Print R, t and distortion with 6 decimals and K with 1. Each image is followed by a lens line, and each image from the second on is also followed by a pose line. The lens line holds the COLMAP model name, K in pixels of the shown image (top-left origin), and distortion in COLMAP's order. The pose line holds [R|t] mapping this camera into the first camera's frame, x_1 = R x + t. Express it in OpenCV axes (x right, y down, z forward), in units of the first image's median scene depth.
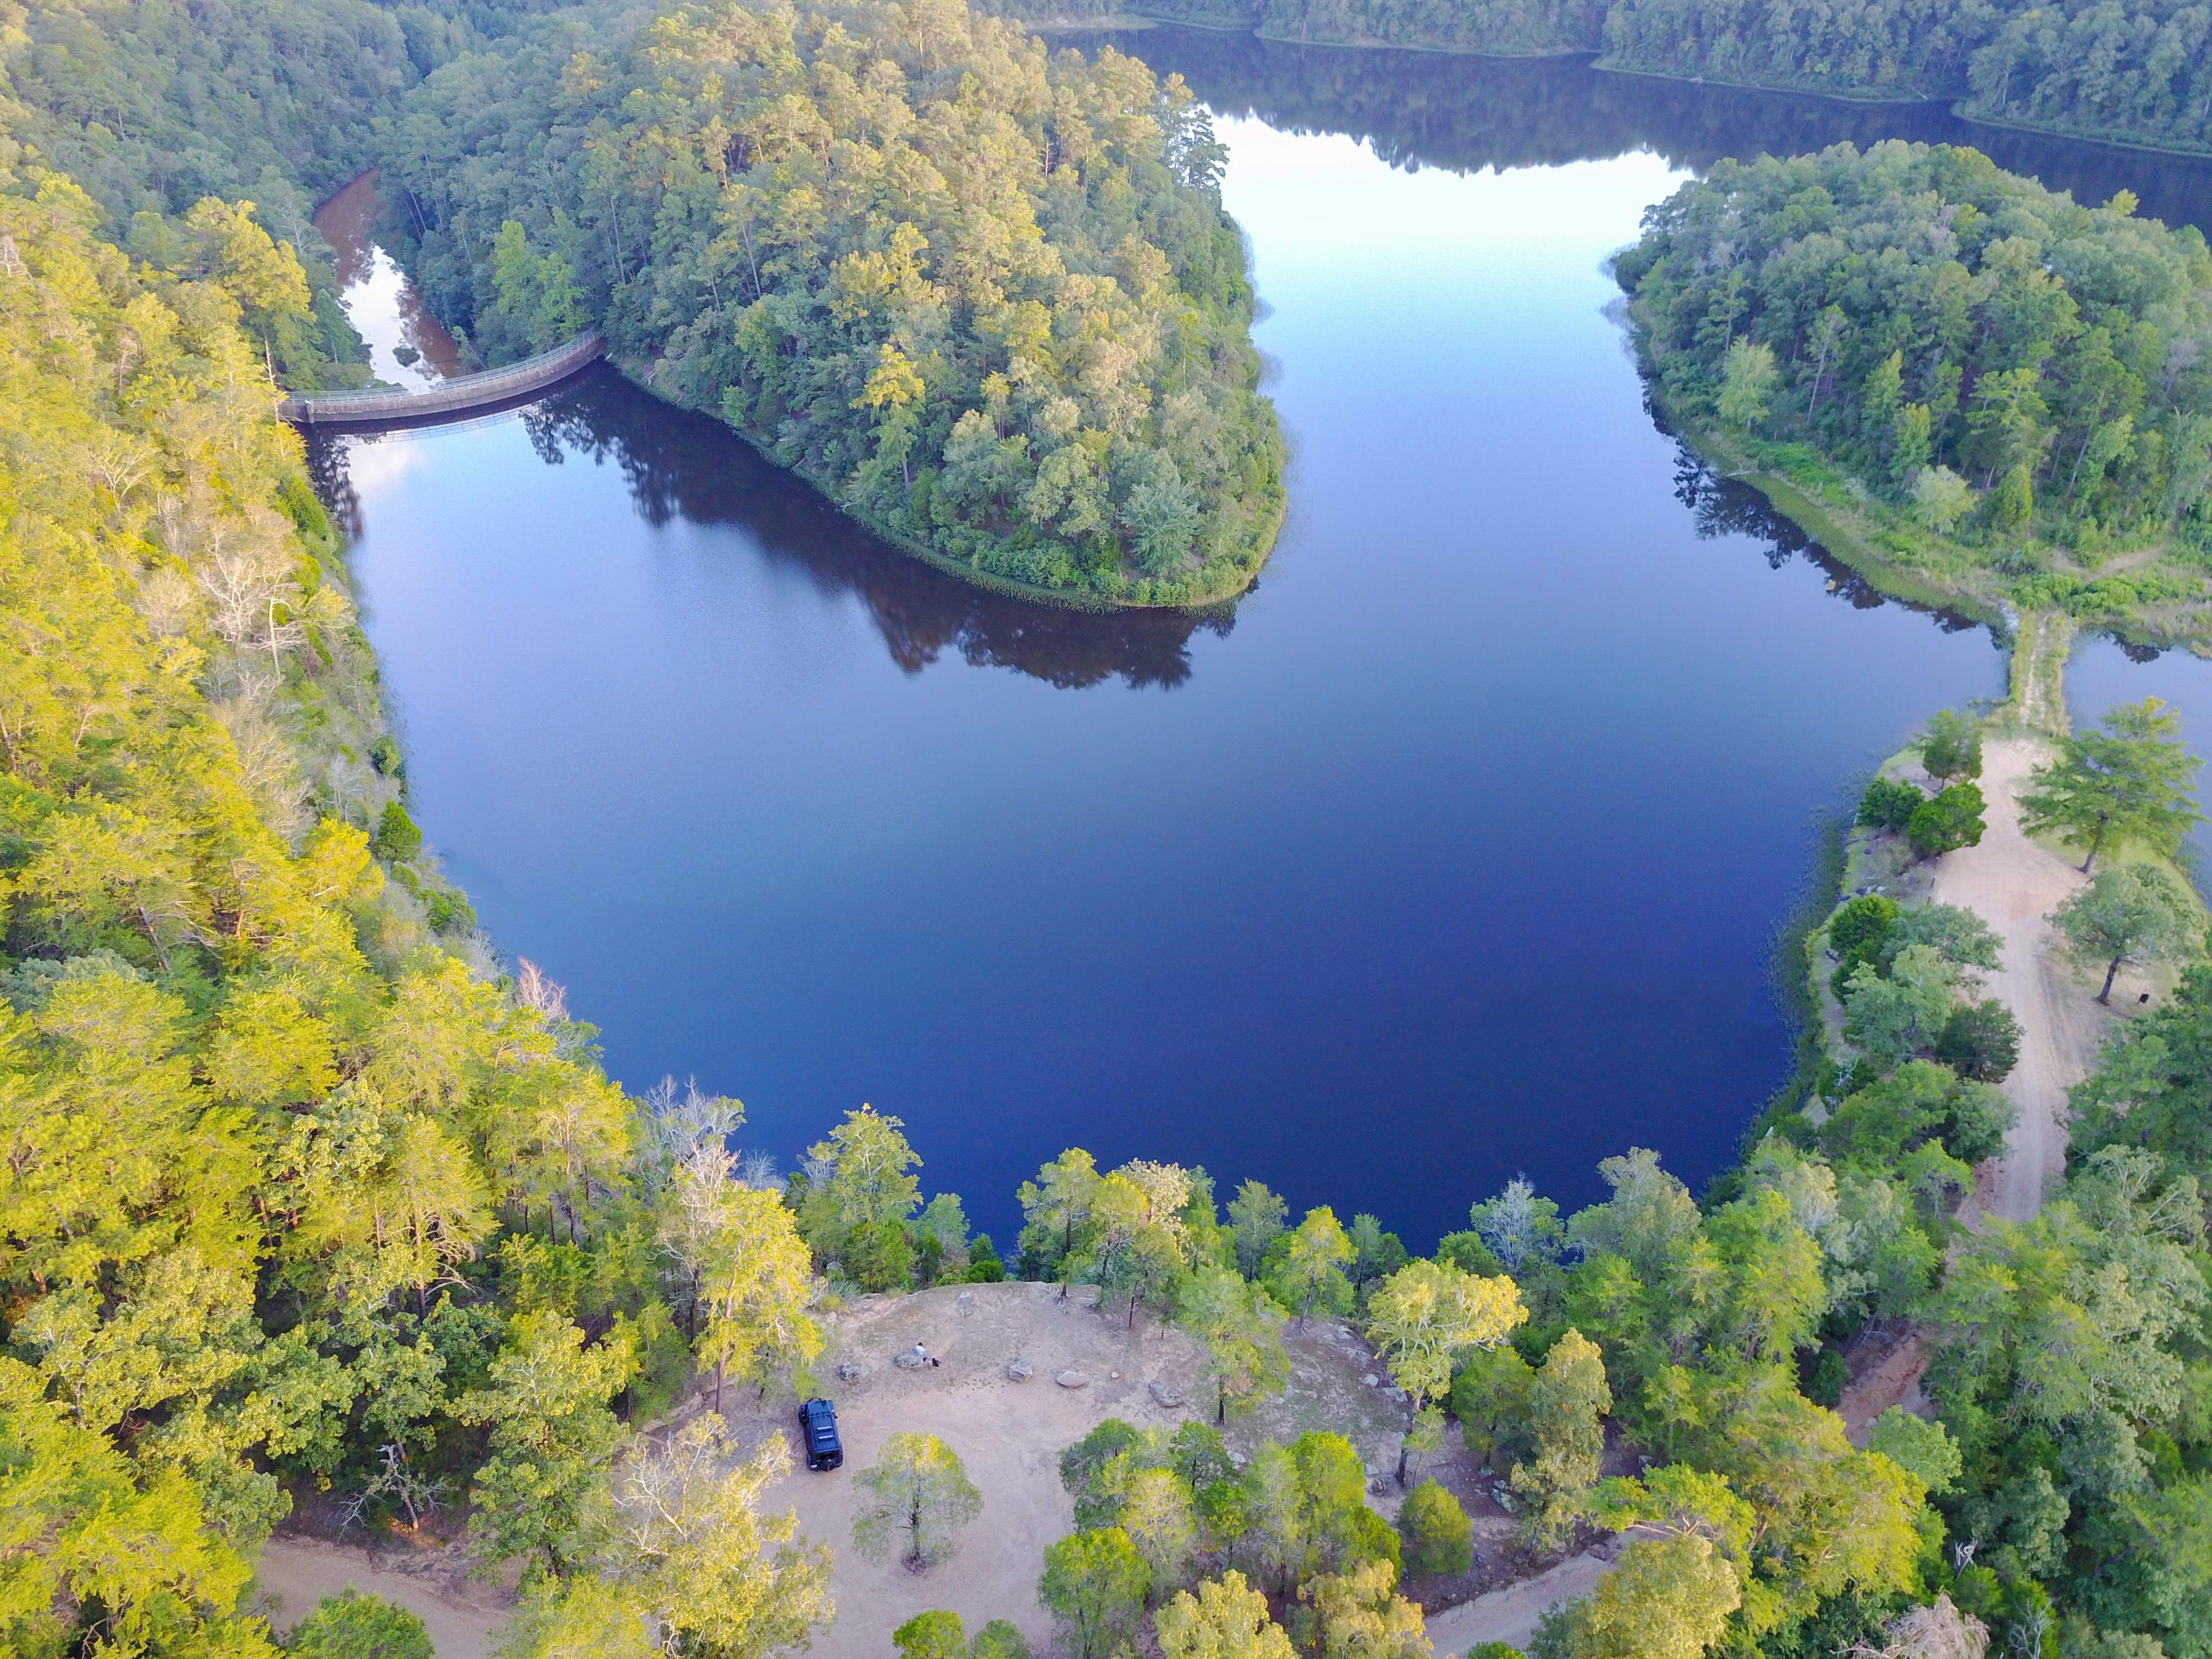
lens RADIAL K [[1714.9, 0, 1109.2], [0, 1714.9, 808.6], [0, 0, 1]] dist [0.013707, 0.009553]
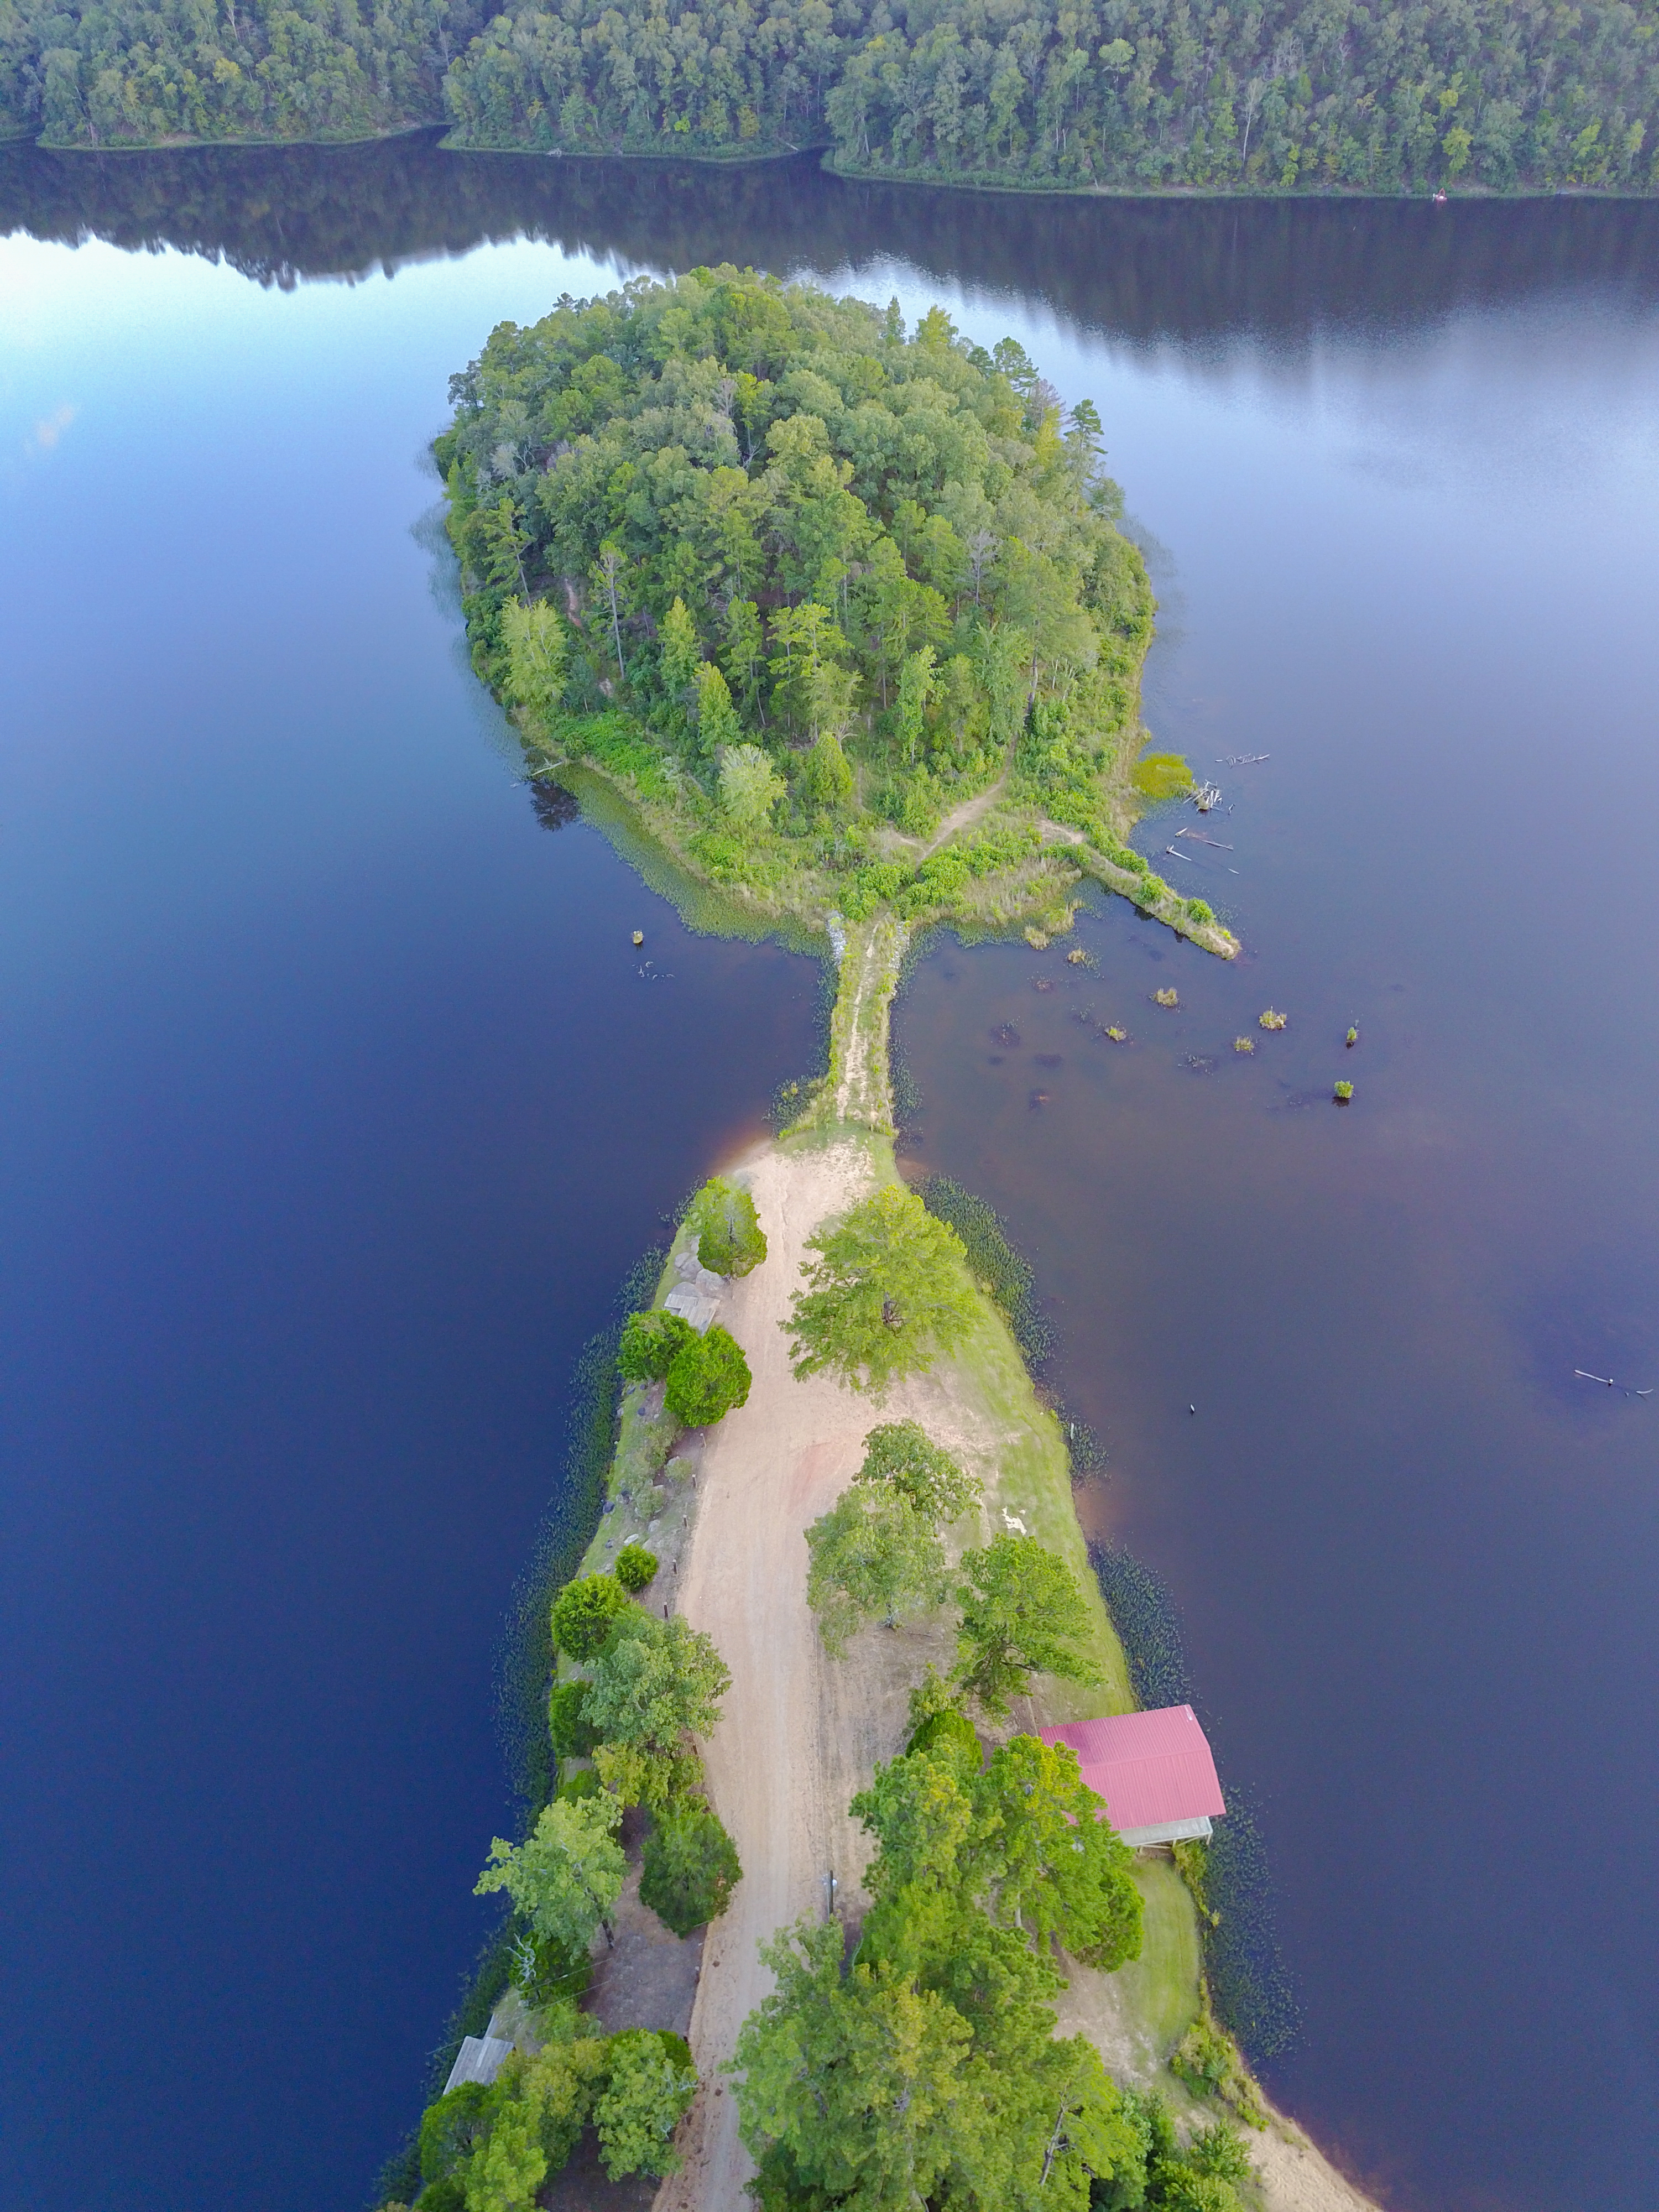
lens RADIAL K [[1714.9, 0, 827.2], [0, 1714.9, 1111.5], [0, 0, 1]] dist [0.013707, 0.009553]
pose [[0.928224, -0.269267, 0.256702, 0.217617], [0.232248, 0.958460, 0.165577, -0.131906], [-0.290623, -0.094074, 0.952202, 0.149742]]
